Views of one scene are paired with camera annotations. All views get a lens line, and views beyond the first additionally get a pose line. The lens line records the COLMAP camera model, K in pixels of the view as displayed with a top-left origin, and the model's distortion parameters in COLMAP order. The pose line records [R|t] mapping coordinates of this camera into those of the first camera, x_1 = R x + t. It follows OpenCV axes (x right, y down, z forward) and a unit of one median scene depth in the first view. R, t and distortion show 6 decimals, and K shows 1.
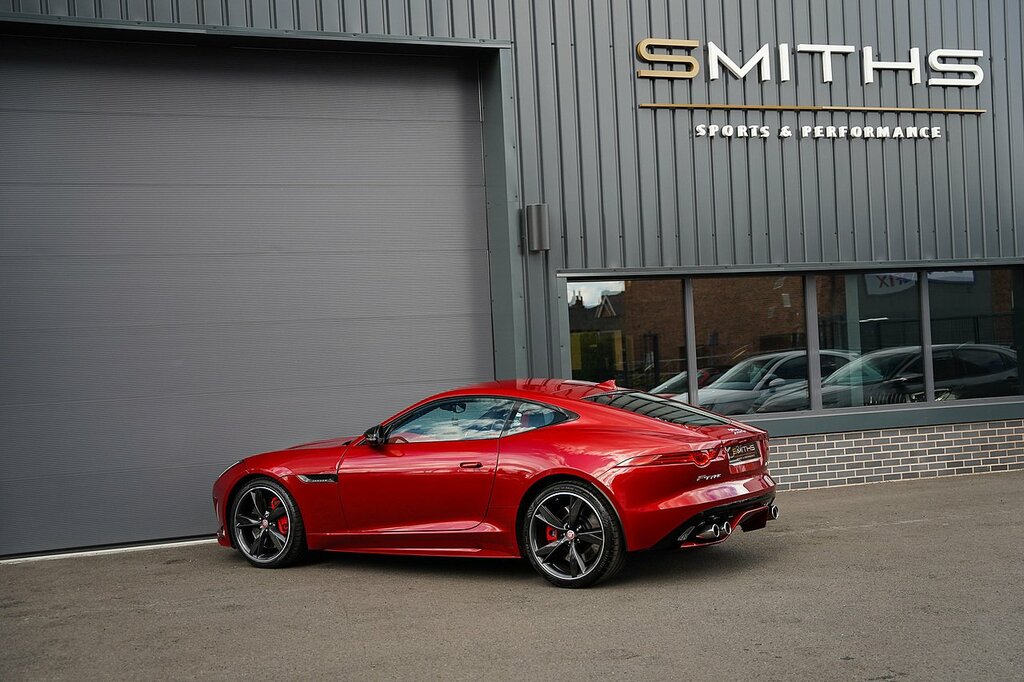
lens RADIAL K [[2014.5, 0, 512.0], [0, 2014.5, 341.0], [0, 0, 1]] dist [0.003657, 0.073601]
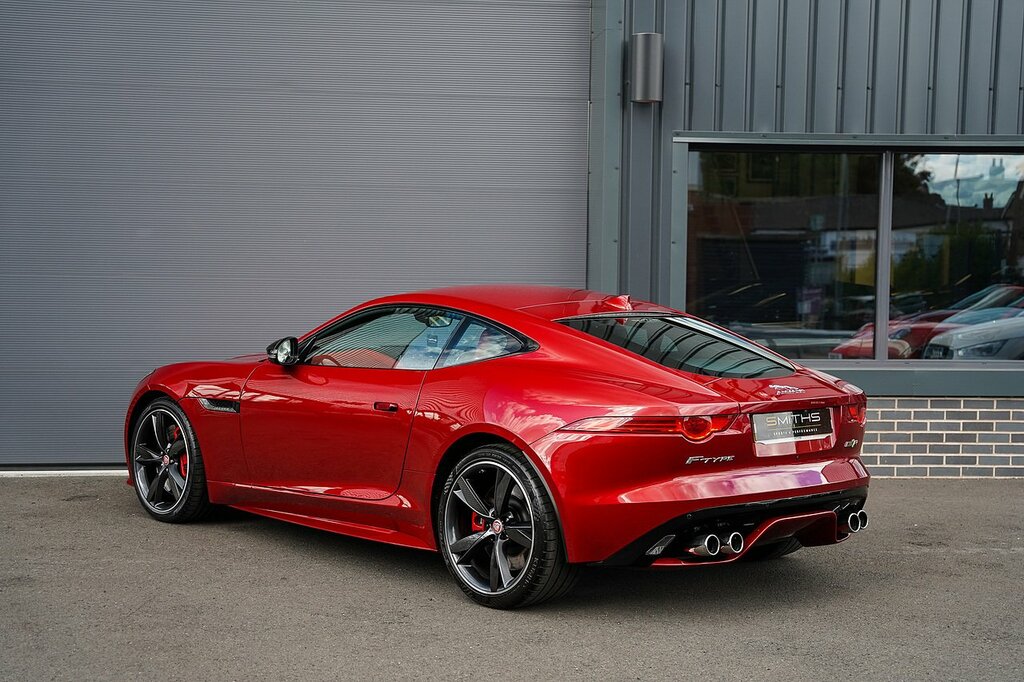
lens RADIAL K [[2014.5, 0, 512.0], [0, 2014.5, 341.0], [0, 0, 1]] dist [0.003657, 0.073601]
pose [[0.938182, 0.076298, -0.337628, 0.248481], [-0.056818, 0.996119, 0.067223, -0.008148], [0.341447, -0.043884, 0.938876, 0.386578]]
